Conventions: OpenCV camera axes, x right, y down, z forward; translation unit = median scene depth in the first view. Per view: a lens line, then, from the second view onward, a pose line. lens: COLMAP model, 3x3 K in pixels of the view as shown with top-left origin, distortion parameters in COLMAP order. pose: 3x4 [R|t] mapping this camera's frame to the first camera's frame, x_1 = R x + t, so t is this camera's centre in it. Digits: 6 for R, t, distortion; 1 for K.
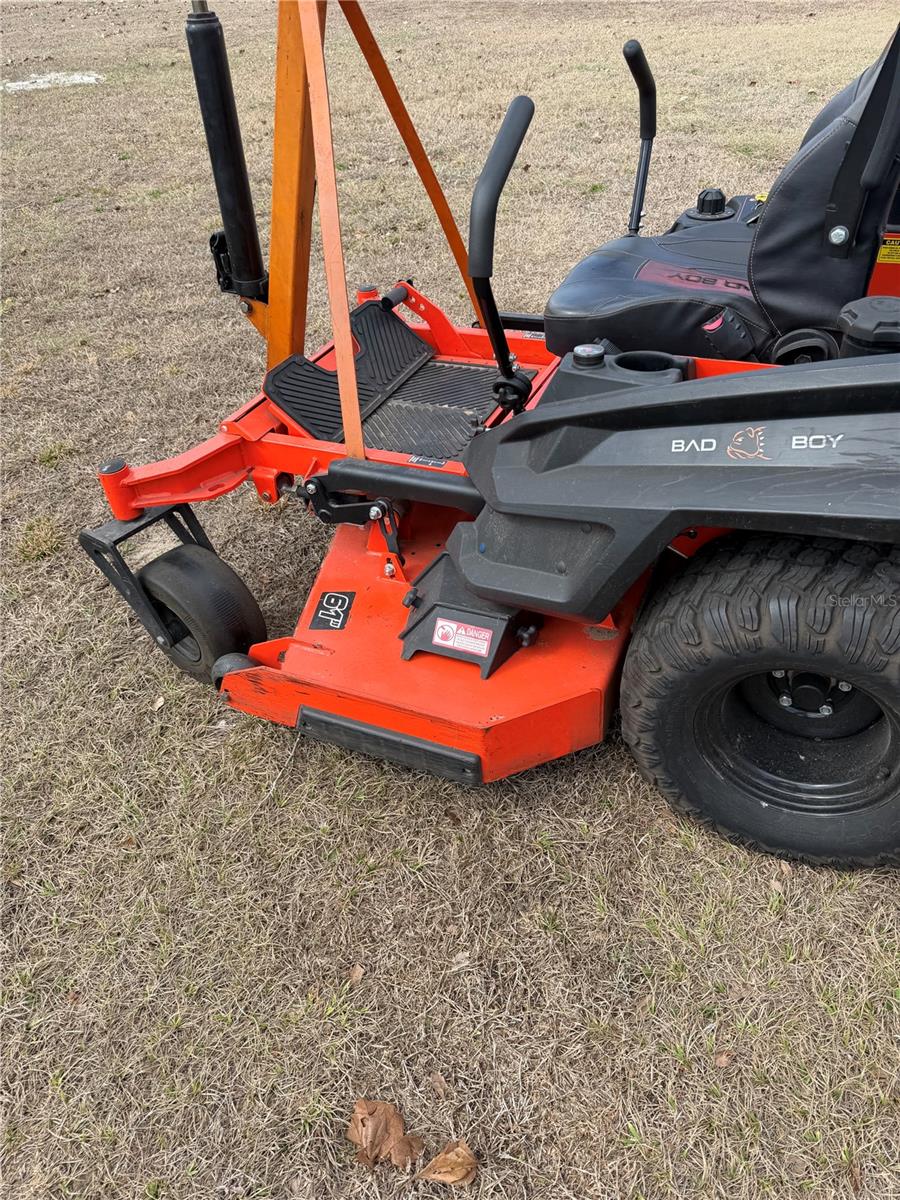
lens RADIAL K [[845.0, 0, 468.5], [0, 845.0, 600.8], [0, 0, 1]] dist [0.095971, -0.163495]
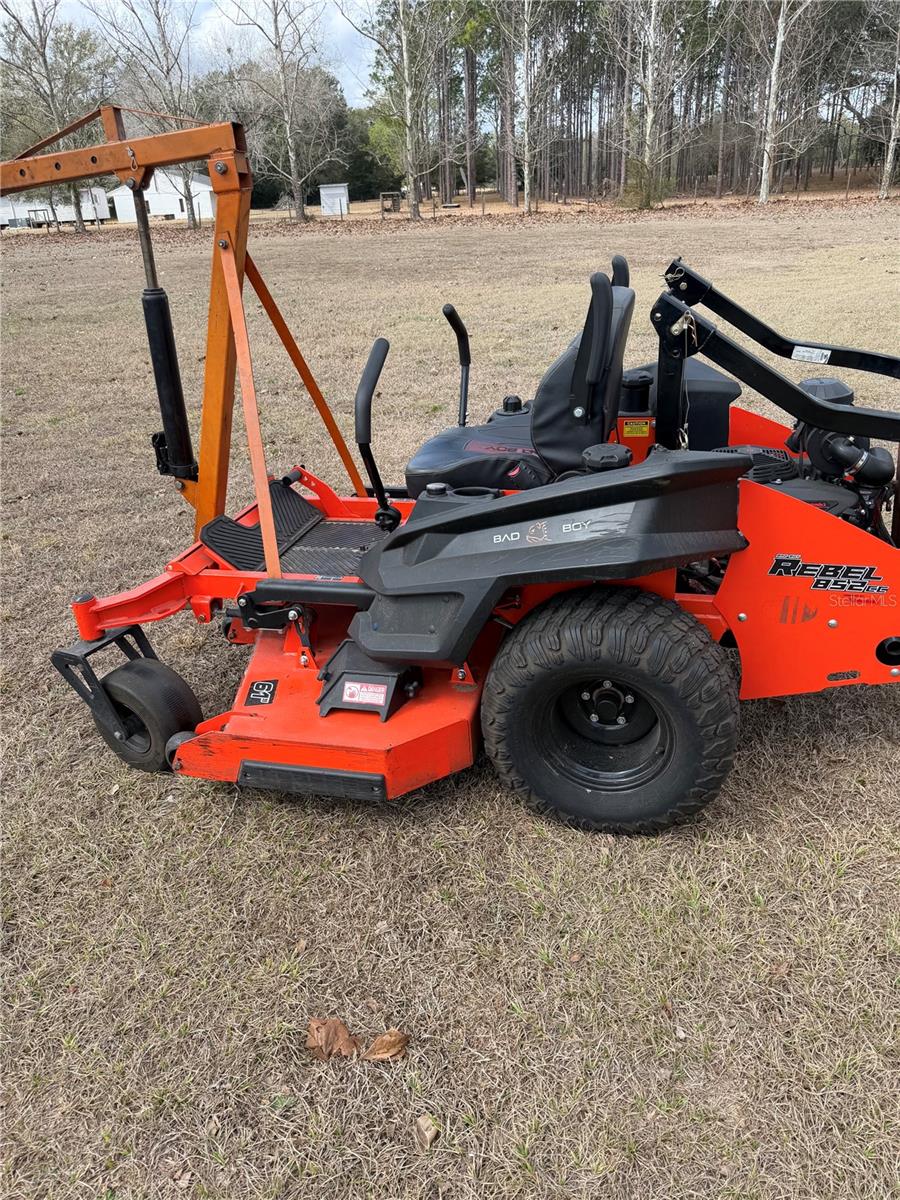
lens RADIAL K [[845.0, 0, 468.5], [0, 845.0, 600.8], [0, 0, 1]] dist [0.095971, -0.163495]
pose [[0.985781, -0.061159, 0.156511, -0.045121], [0.096190, 0.969094, -0.227166, 0.216747], [-0.137780, 0.238991, 0.961197, -0.363007]]
